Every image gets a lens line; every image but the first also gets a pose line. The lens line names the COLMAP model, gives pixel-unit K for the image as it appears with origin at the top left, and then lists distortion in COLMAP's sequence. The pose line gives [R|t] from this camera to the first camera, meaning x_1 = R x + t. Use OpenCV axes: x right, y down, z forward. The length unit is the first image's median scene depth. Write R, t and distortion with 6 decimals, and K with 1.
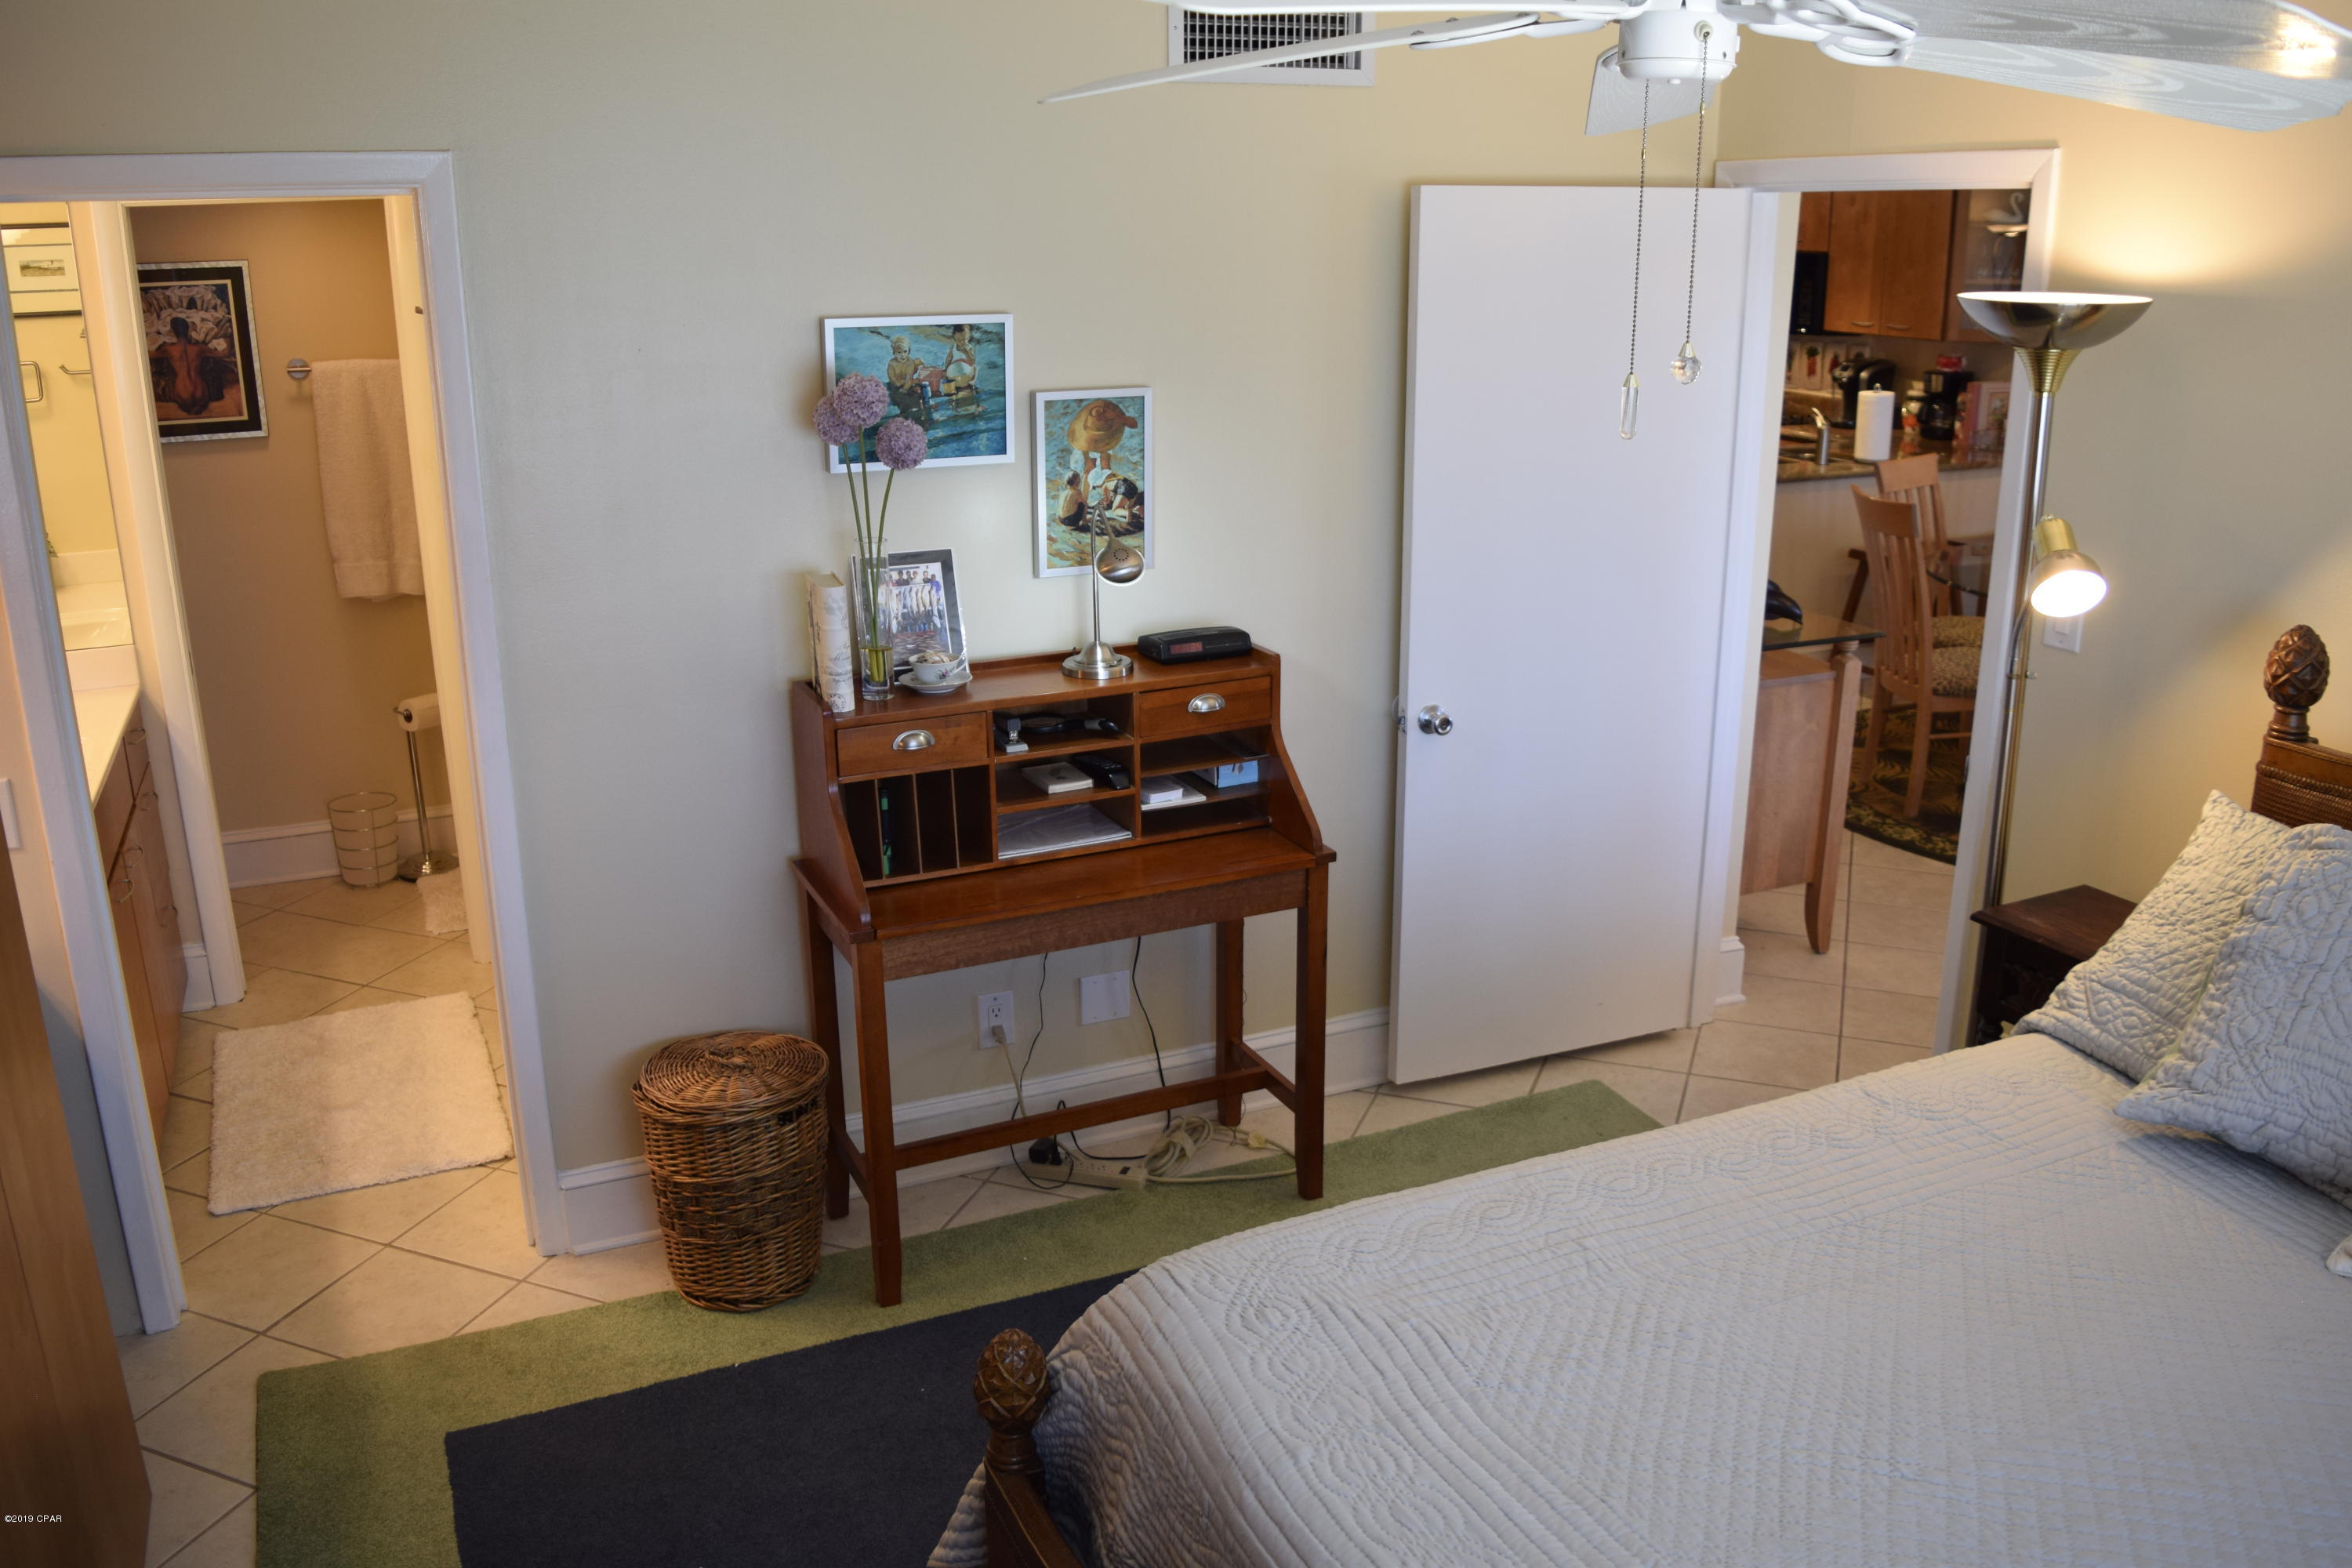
lens RADIAL K [[1864.1, 0, 1176.0], [0, 1864.1, 784.0], [0, 0, 1]] dist [-0.082299, 0.002482]
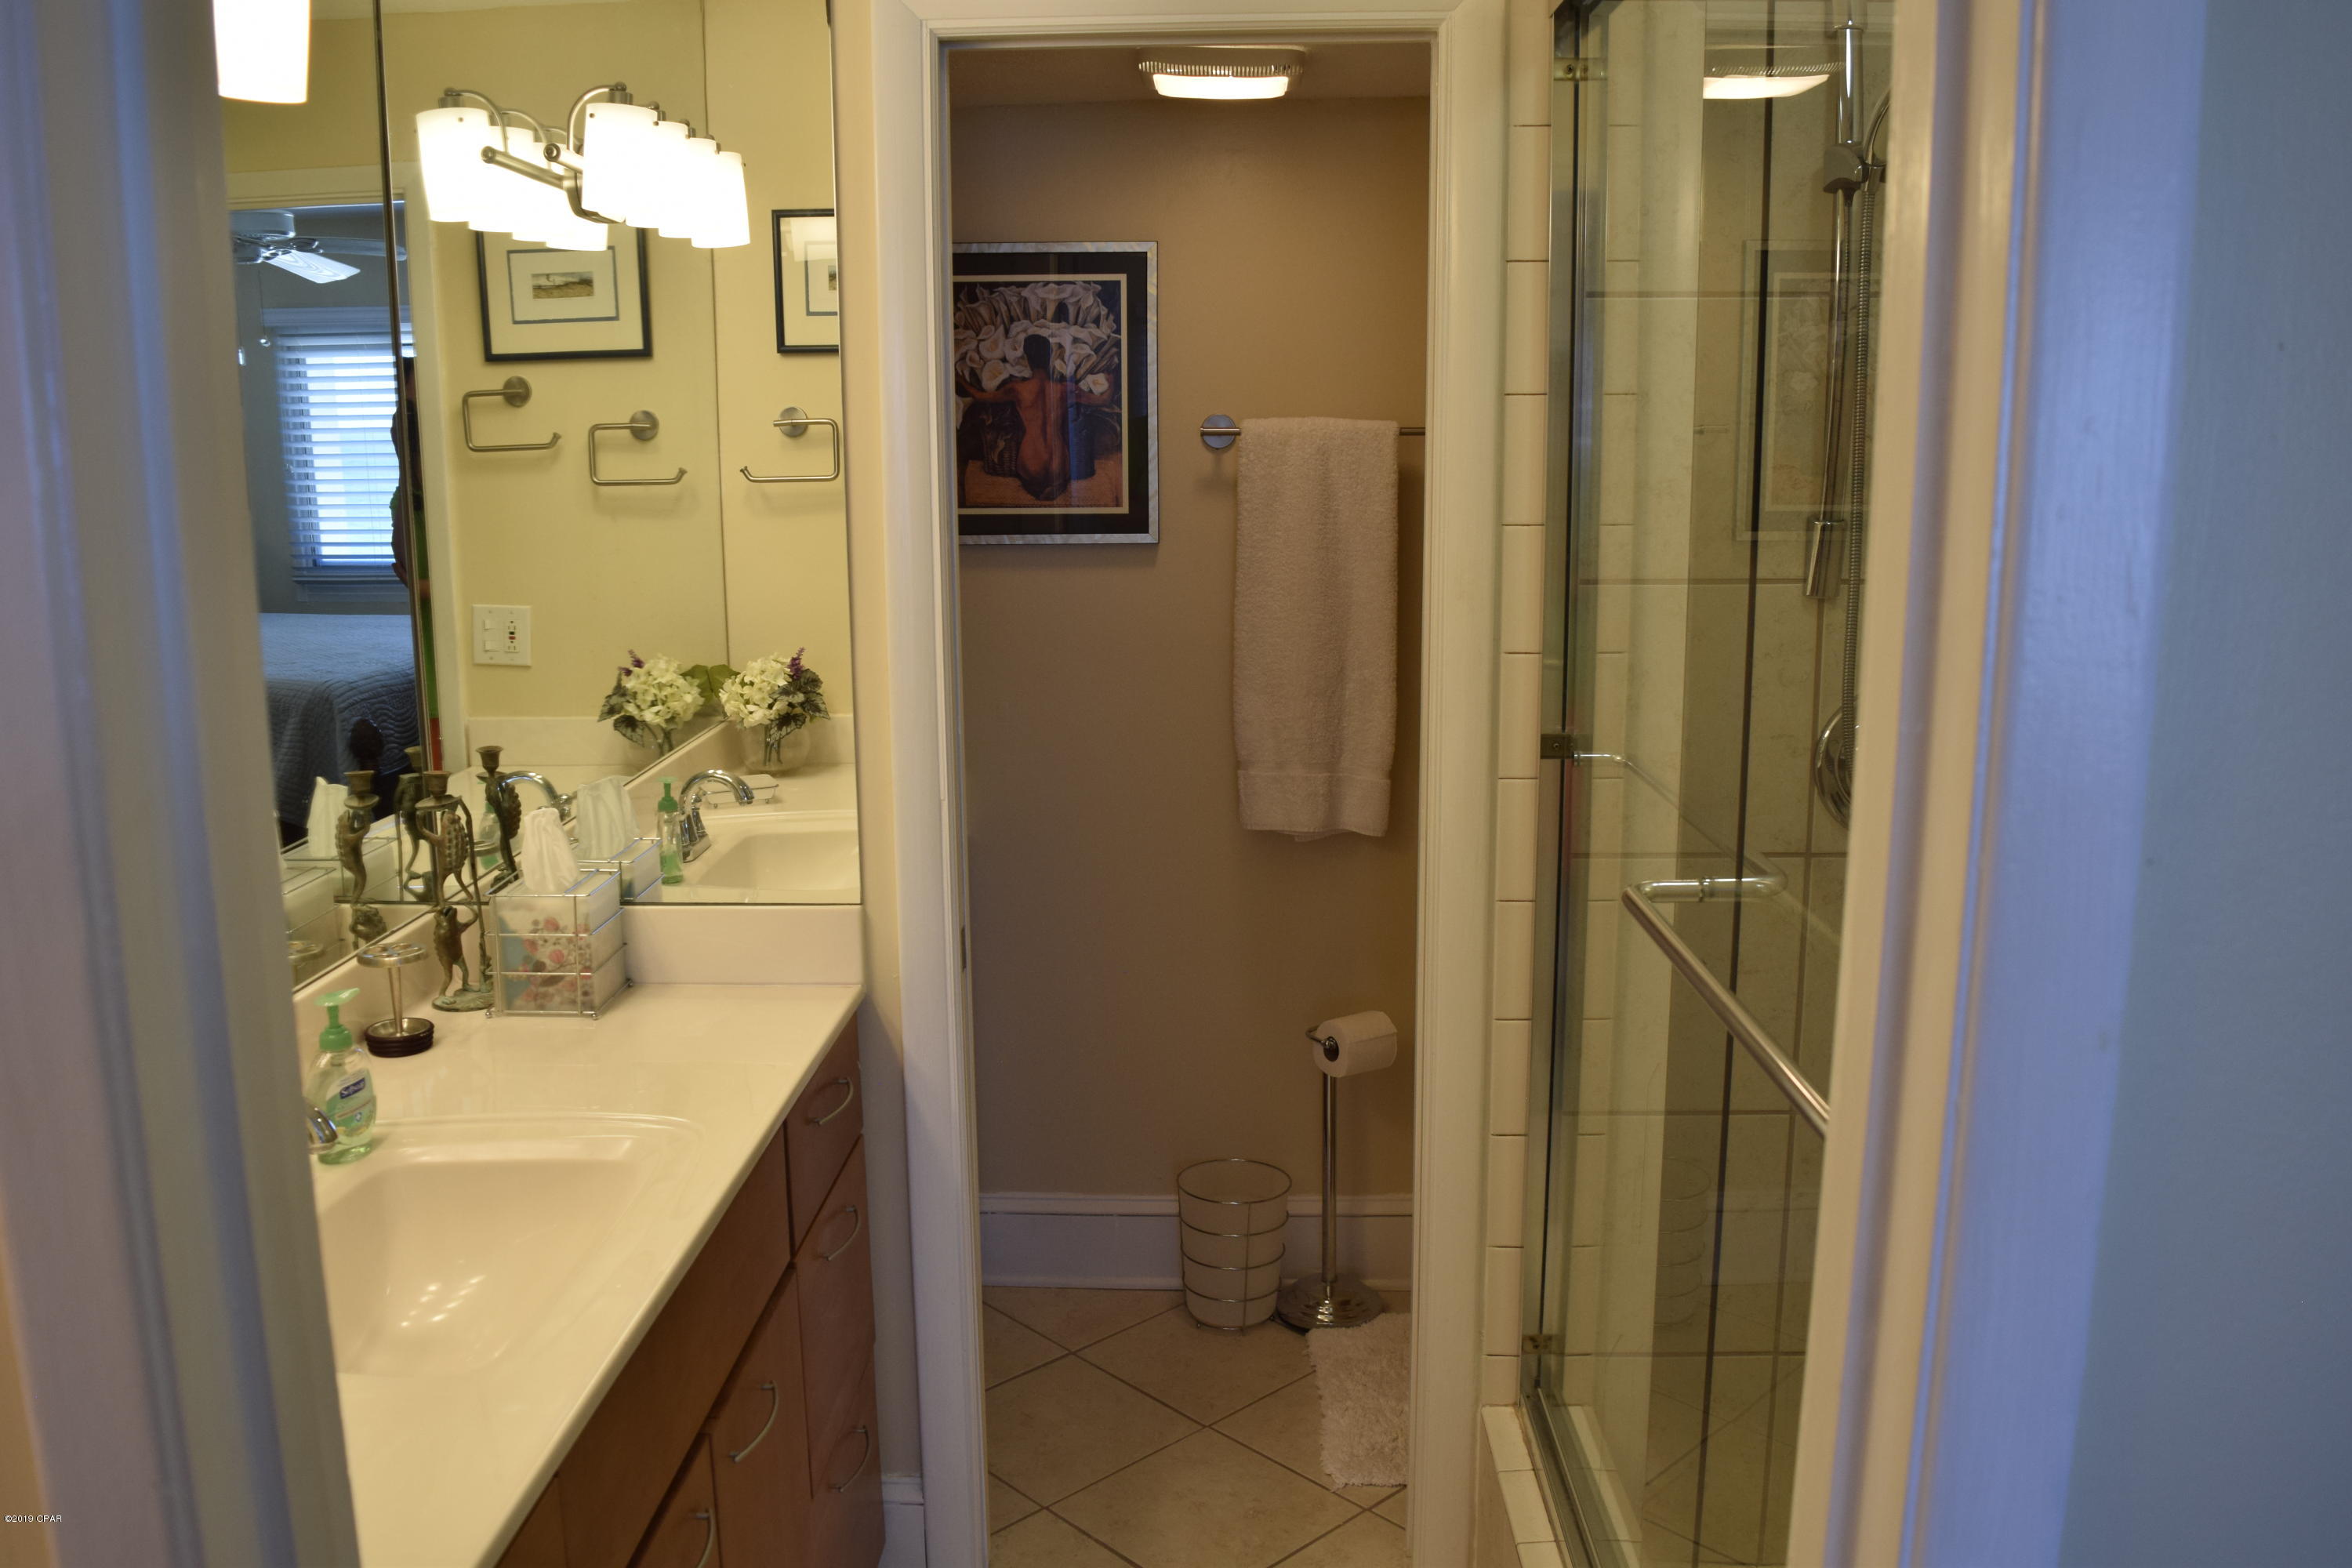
lens RADIAL K [[1864.1, 0, 1176.0], [0, 1864.1, 784.0], [0, 0, 1]] dist [-0.082299, 0.002482]
pose [[0.901975, 0.075924, -0.425060, -0.235124], [-0.124614, 0.988304, -0.087899, -0.063621], [0.413415, 0.132251, 0.900887, 0.477718]]
